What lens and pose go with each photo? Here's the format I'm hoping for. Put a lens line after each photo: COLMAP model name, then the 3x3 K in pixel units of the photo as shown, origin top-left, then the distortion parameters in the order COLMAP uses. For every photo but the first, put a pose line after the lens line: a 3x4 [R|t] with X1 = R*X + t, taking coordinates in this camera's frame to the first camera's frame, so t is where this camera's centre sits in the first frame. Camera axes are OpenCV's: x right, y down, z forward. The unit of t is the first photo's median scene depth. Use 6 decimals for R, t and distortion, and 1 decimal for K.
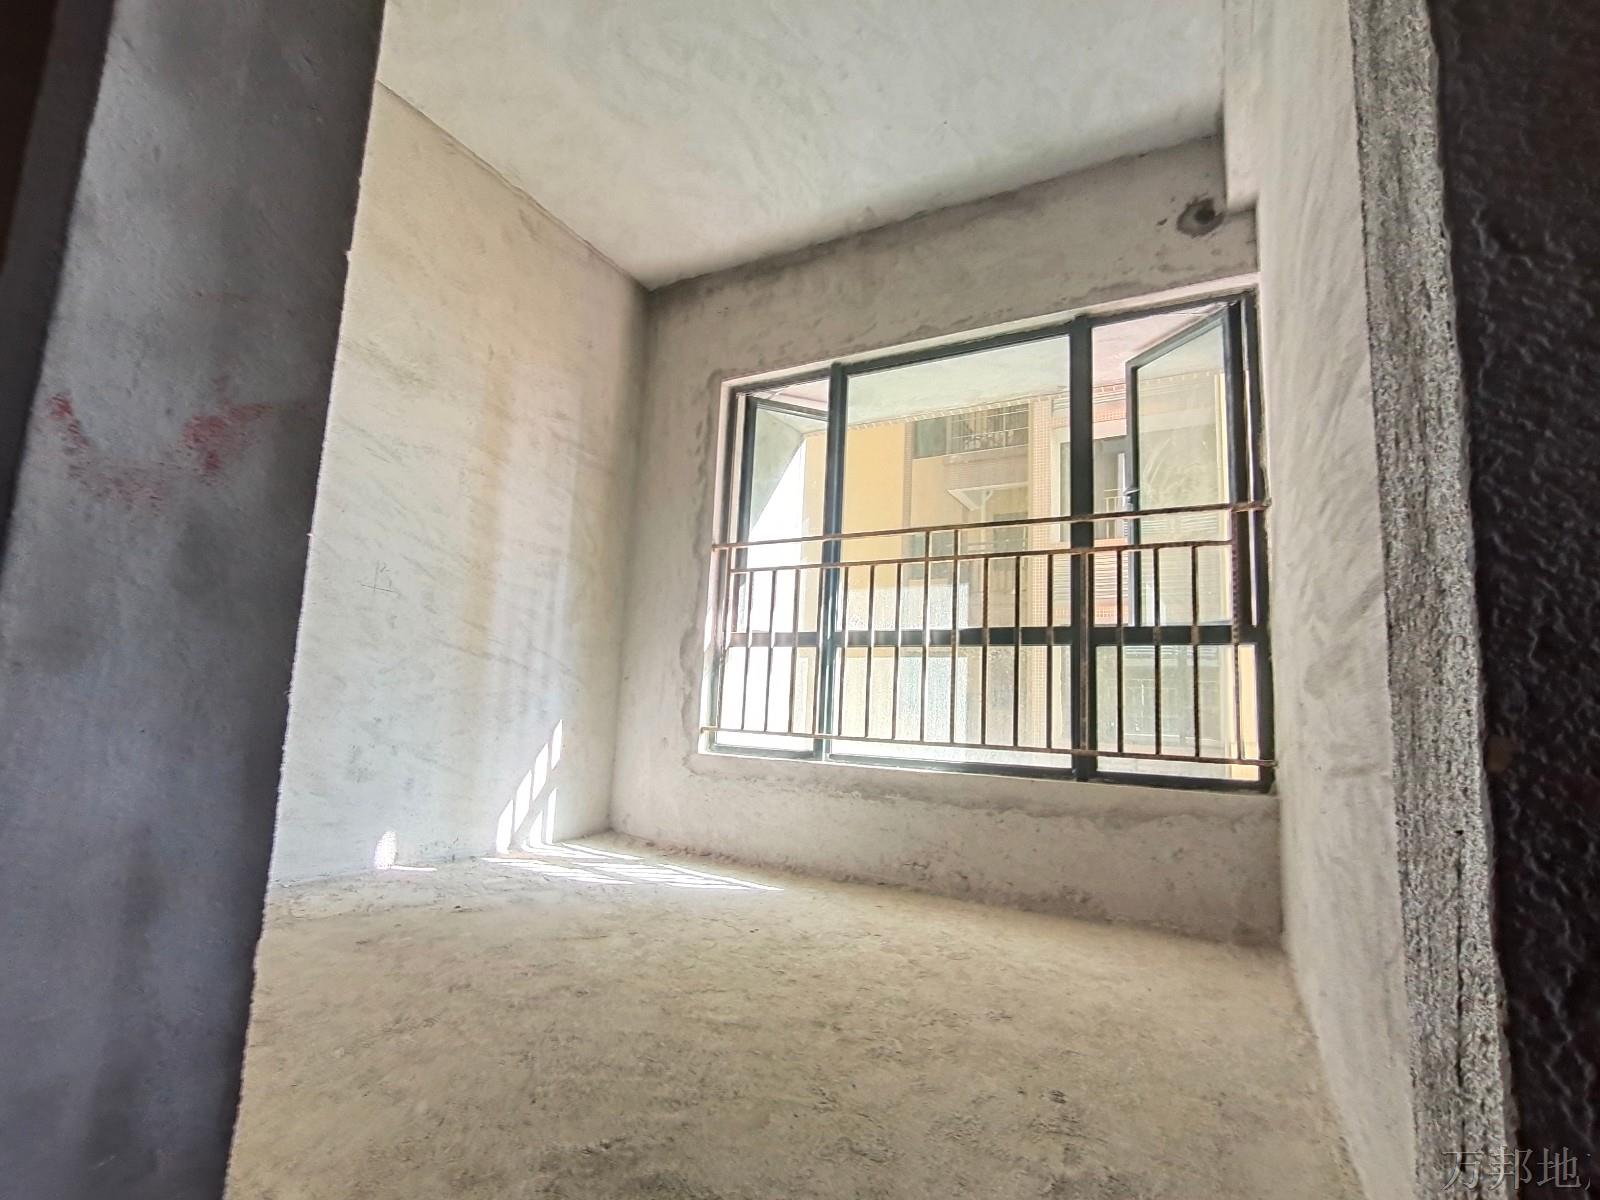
lens RADIAL K [[759.3, 0, 796.4], [0, 759.3, 598.8], [0, 0, 1]] dist [-0.008944, 0.000949]
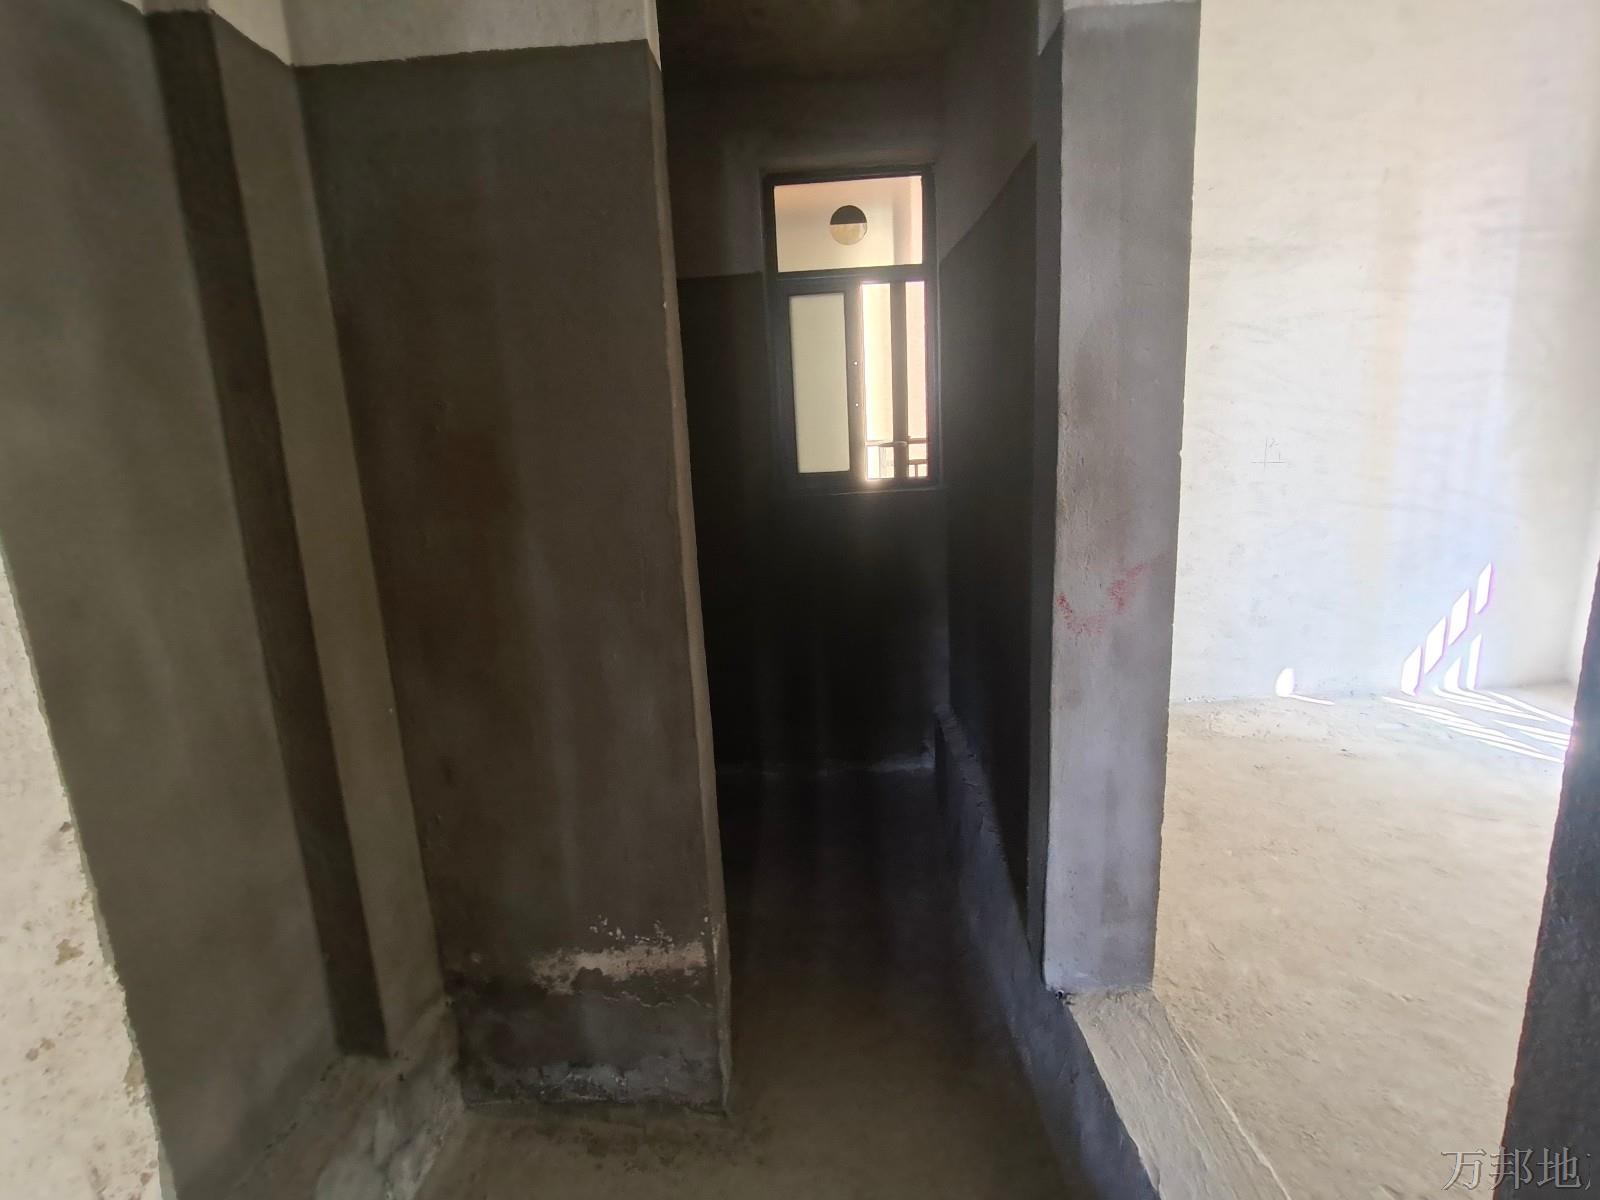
lens RADIAL K [[759.3, 0, 796.4], [0, 759.3, 598.8], [0, 0, 1]] dist [-0.008944, 0.000949]
pose [[0.453849, 0.109968, -0.884267, 0.179225], [0.191600, 0.957101, 0.217364, -0.234562], [0.870236, -0.268076, 0.413309, -0.168787]]
